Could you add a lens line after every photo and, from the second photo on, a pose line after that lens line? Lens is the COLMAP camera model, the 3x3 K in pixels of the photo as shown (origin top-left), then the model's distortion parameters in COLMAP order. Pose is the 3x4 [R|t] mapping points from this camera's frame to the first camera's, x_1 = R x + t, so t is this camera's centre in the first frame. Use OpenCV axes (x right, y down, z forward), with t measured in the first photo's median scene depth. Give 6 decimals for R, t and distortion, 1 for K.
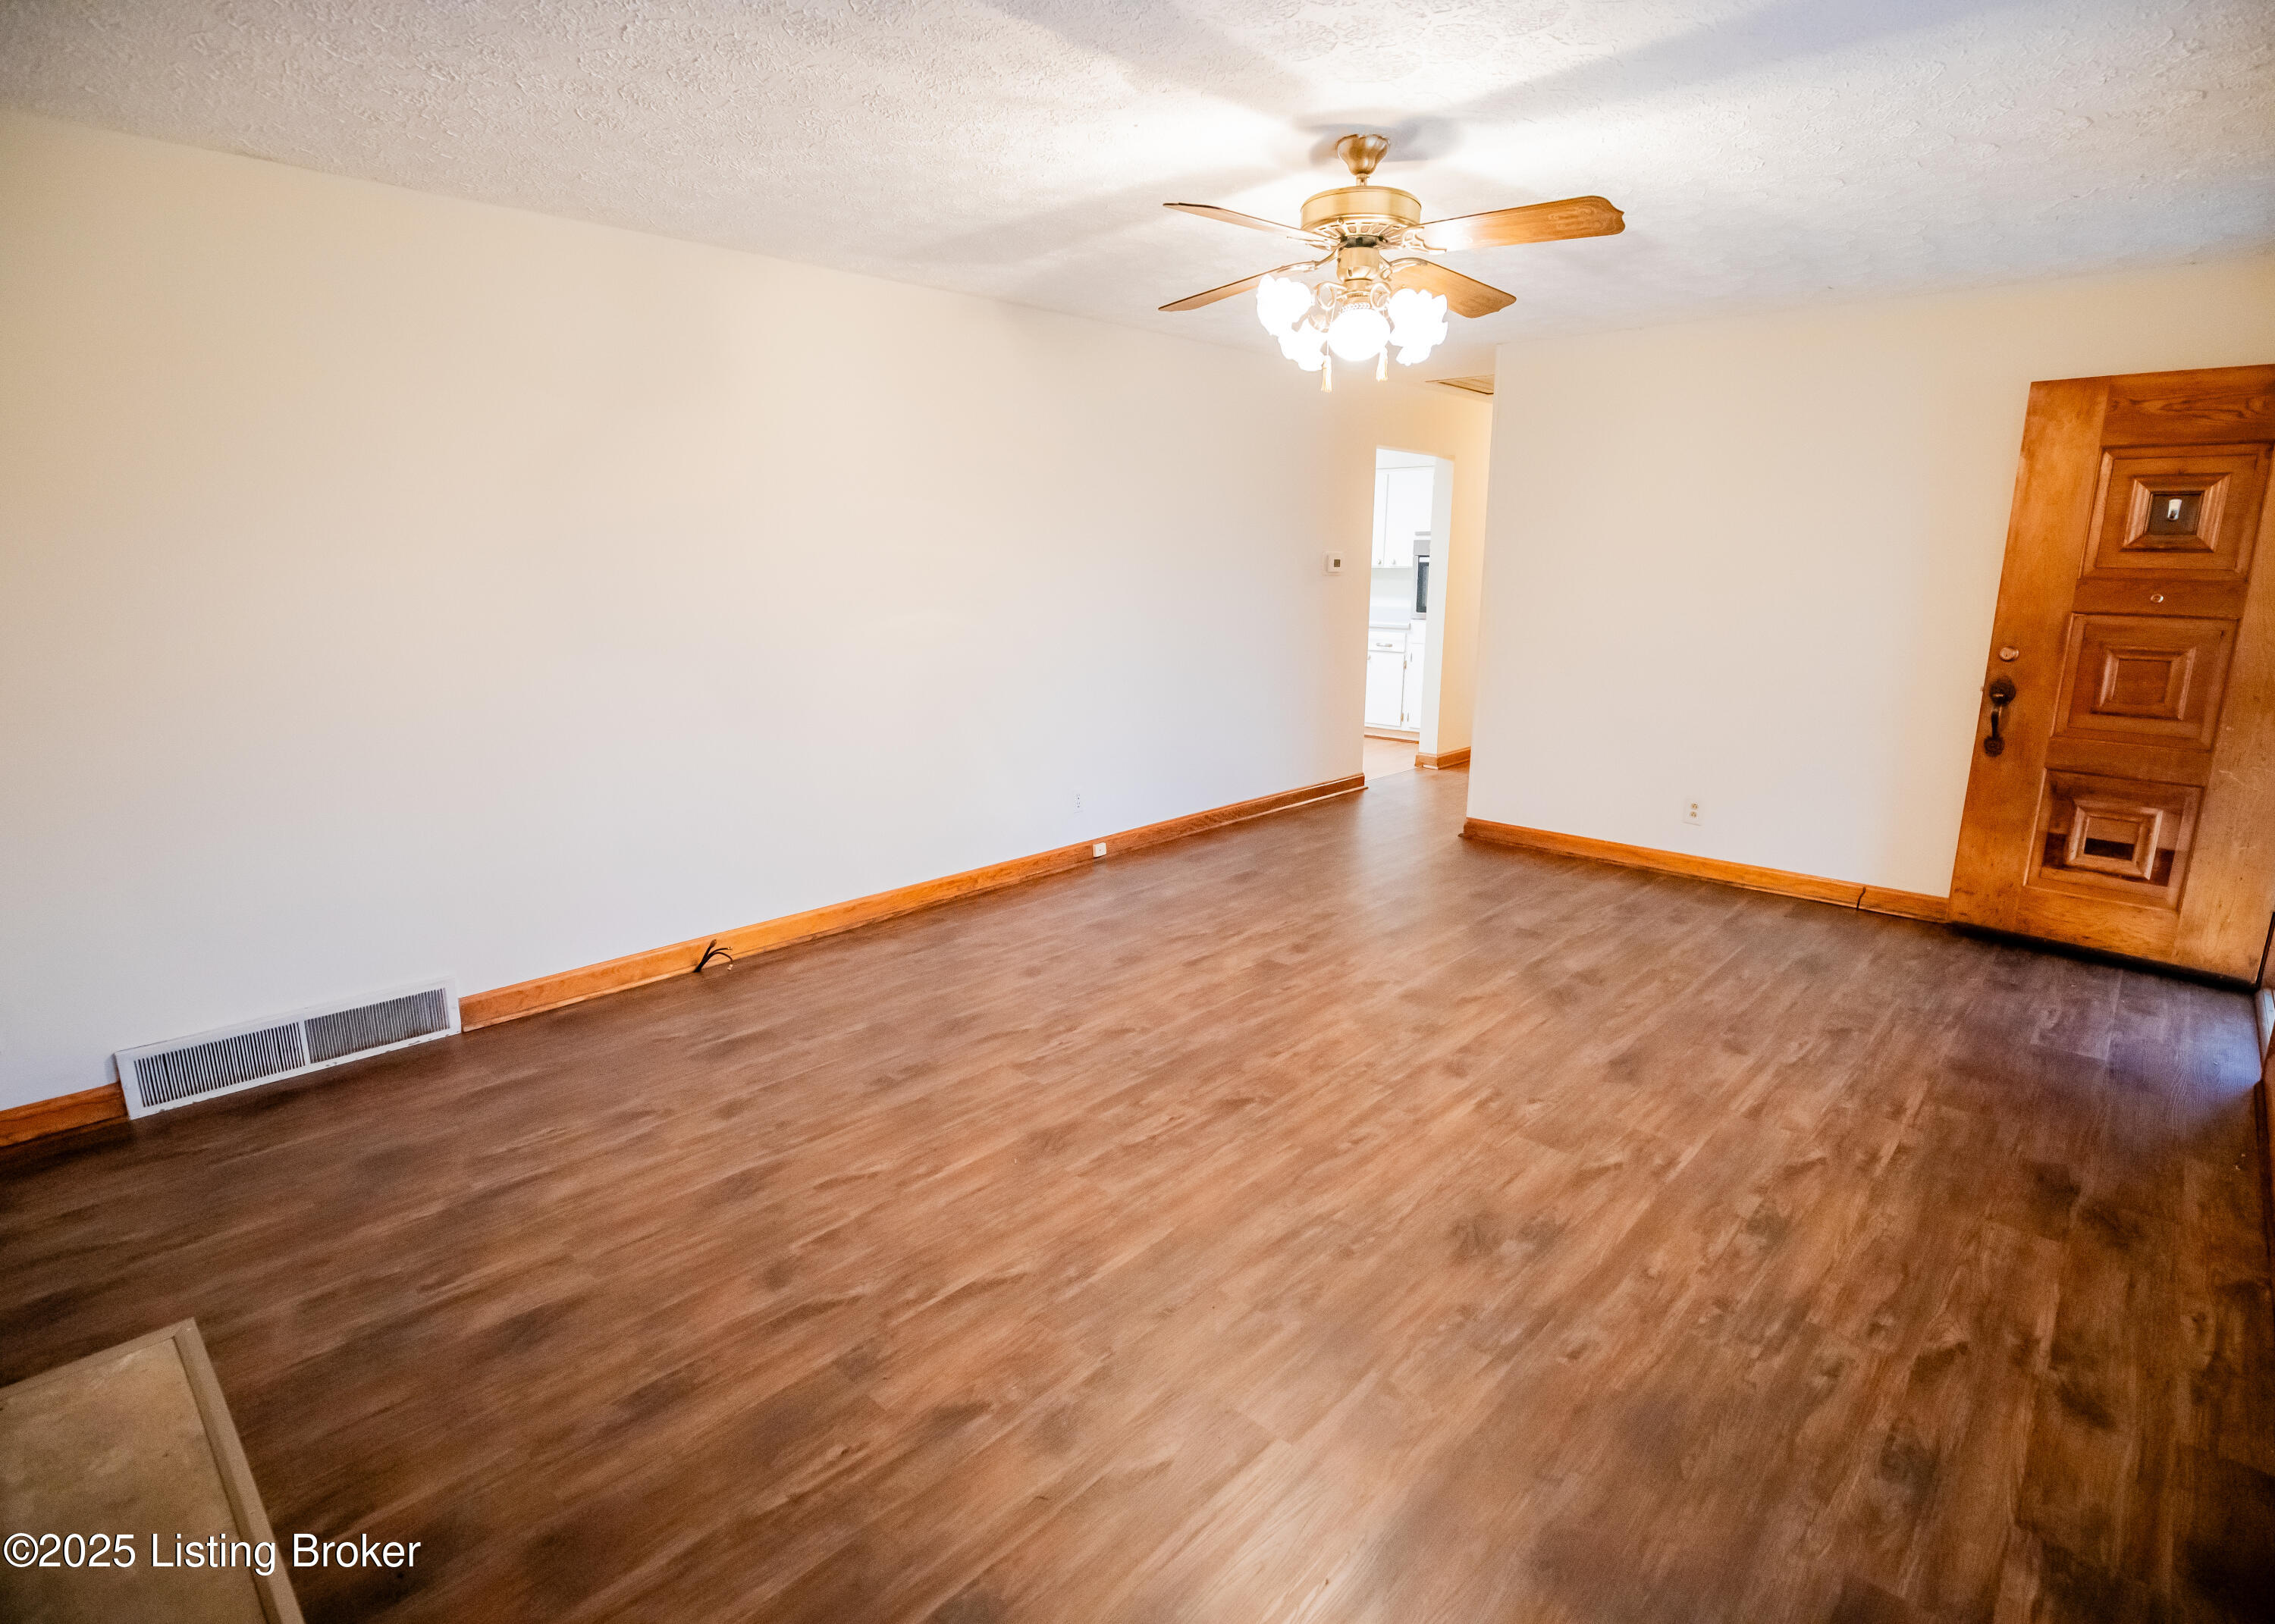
lens RADIAL K [[1126.9, 0, 1142.3], [0, 1126.9, 806.6], [0, 0, 1]] dist [-0.035176, 0.005975]
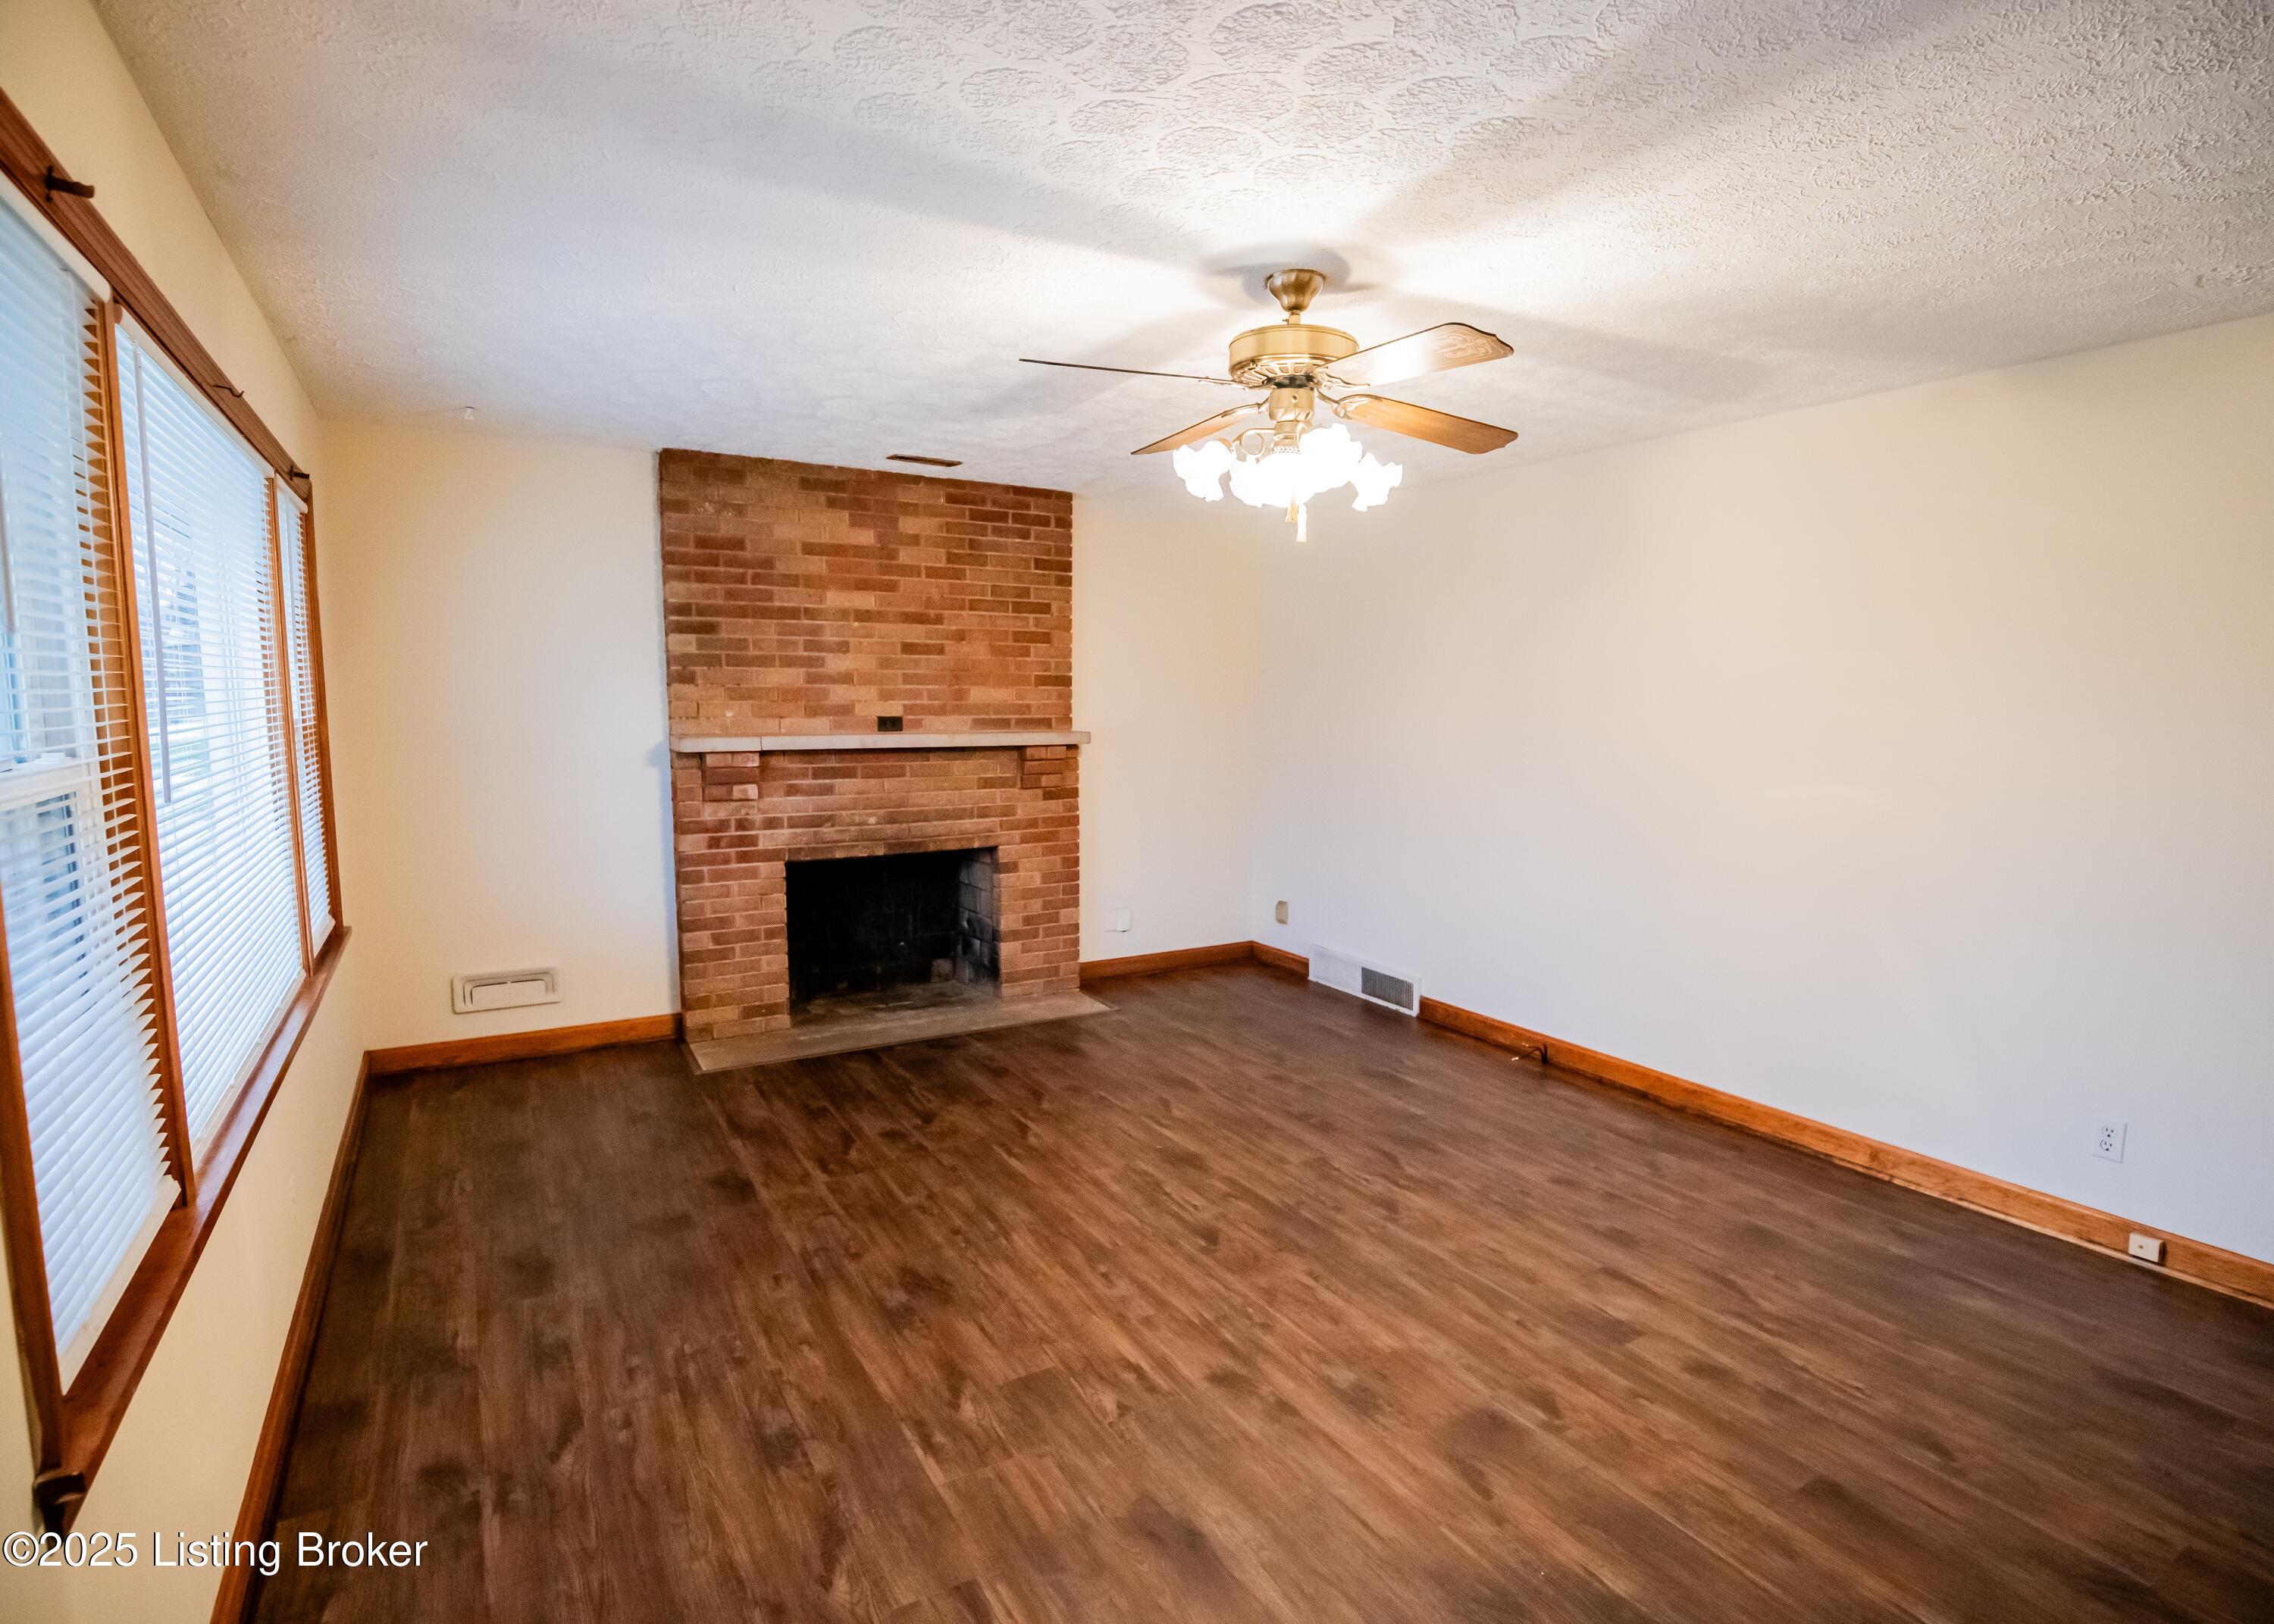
lens RADIAL K [[1147.8, 0, 1246.9], [0, 1147.8, 806.1], [0, 0, 1]] dist [-0.030363, 0.002027]
pose [[-0.213640, 0.092447, -0.972528, 1.180296], [-0.225853, 0.963868, 0.141238, -0.308861], [0.950446, 0.249823, -0.185042, 1.238261]]
